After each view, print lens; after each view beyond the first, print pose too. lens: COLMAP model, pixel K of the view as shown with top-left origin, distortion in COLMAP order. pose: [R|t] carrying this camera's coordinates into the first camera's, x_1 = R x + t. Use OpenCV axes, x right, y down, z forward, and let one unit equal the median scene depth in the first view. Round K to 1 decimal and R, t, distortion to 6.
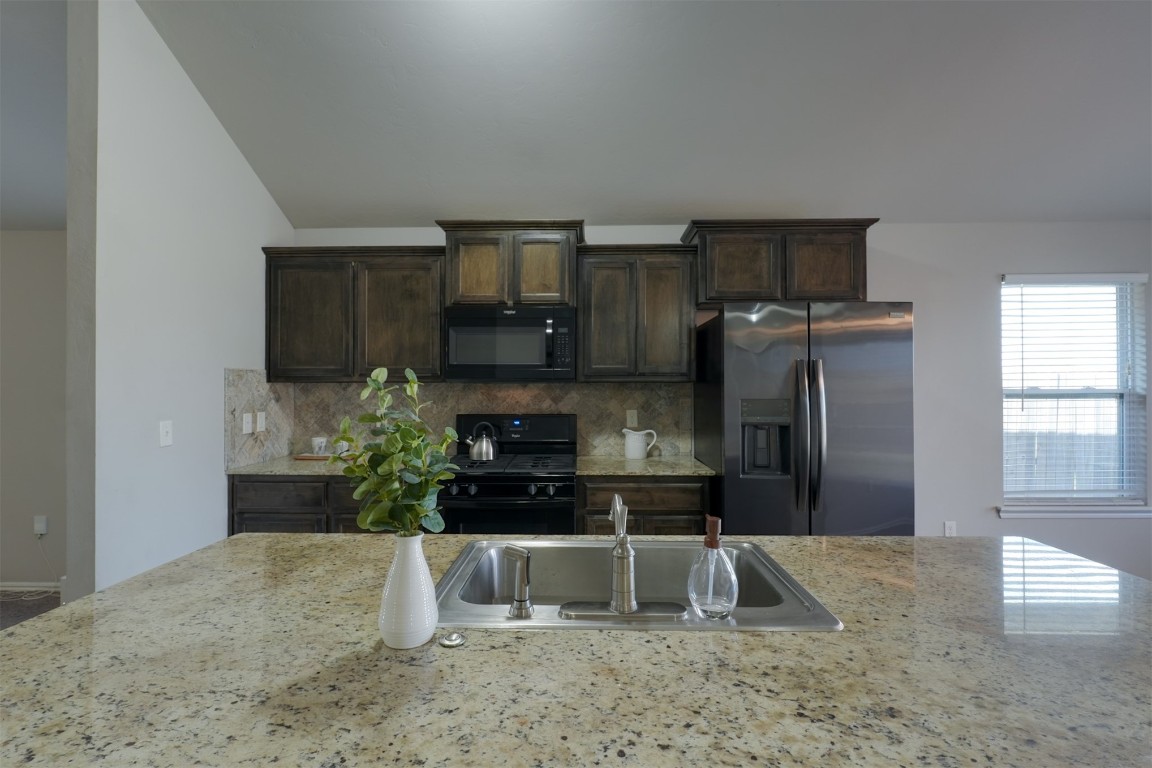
lens RADIAL K [[531.0, 0, 575.0], [0, 531.0, 381.4], [0, 0, 1]] dist [-0.005274, -0.000245]
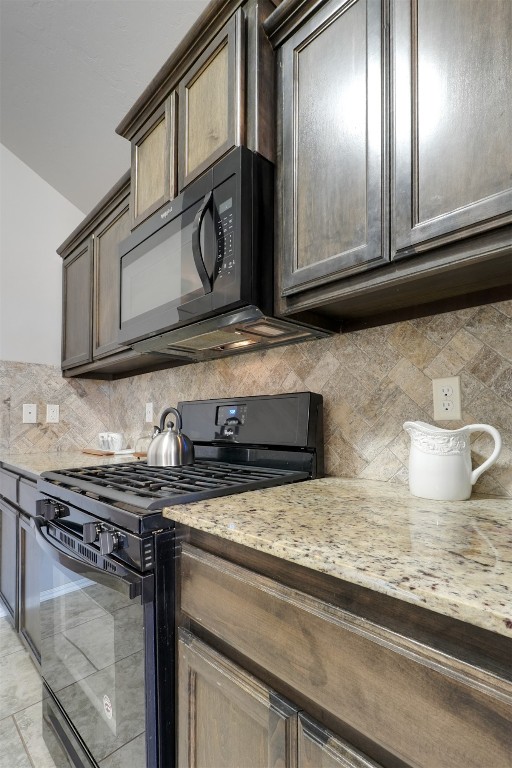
lens RADIAL K [[362.3, 0, 273.0], [0, 362.3, 419.4], [0, 0, 1]] dist [-0.006296, -0.000891]
pose [[0.737950, -0.008624, -0.674800, 0.214975], [0.008494, 0.999958, -0.003491, 0.092764], [0.674802, -0.003155, 0.737992, 0.757006]]
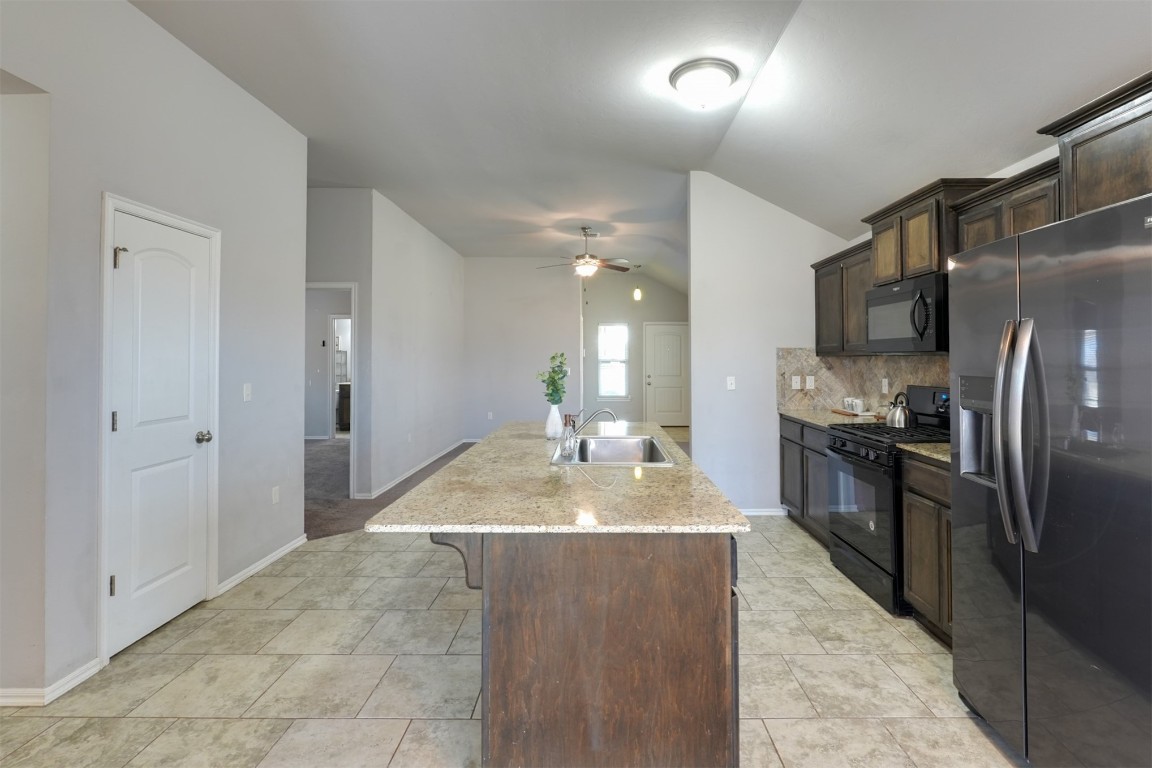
lens RADIAL K [[532.8, 0, 589.4], [0, 532.8, 345.4], [0, 0, 1]] dist [0.000228, 0.000021]
pose [[0.008793, -0.024249, -0.999667, 0.895133], [0.010837, 0.999650, -0.024153, 0.000840], [0.999903, -0.010621, 0.009053, 0.361854]]
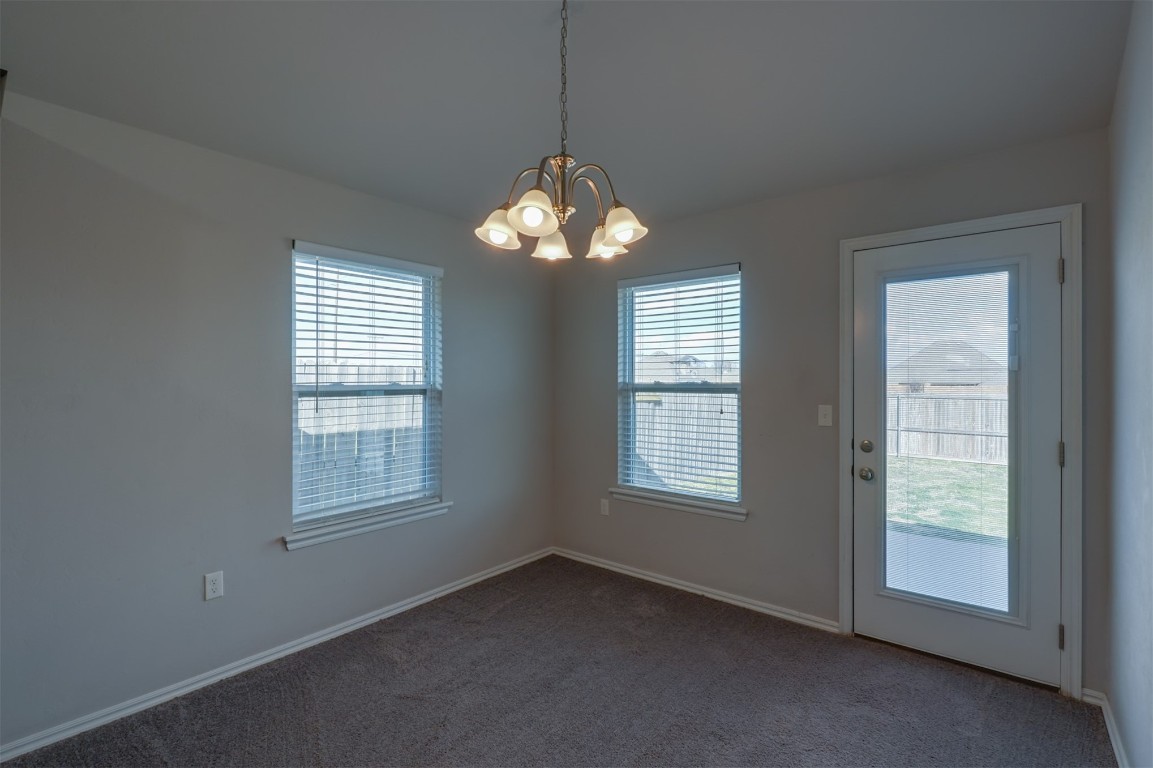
lens RADIAL K [[531.5, 0, 575.5], [0, 531.5, 381.4], [0, 0, 1]] dist [-0.005274, -0.000245]
pose [[0.617614, -0.000431, 0.786481, 0.480715], [-0.007490, 0.999951, 0.006430, -0.000106], [-0.786445, -0.009862, 0.617581, 0.196672]]
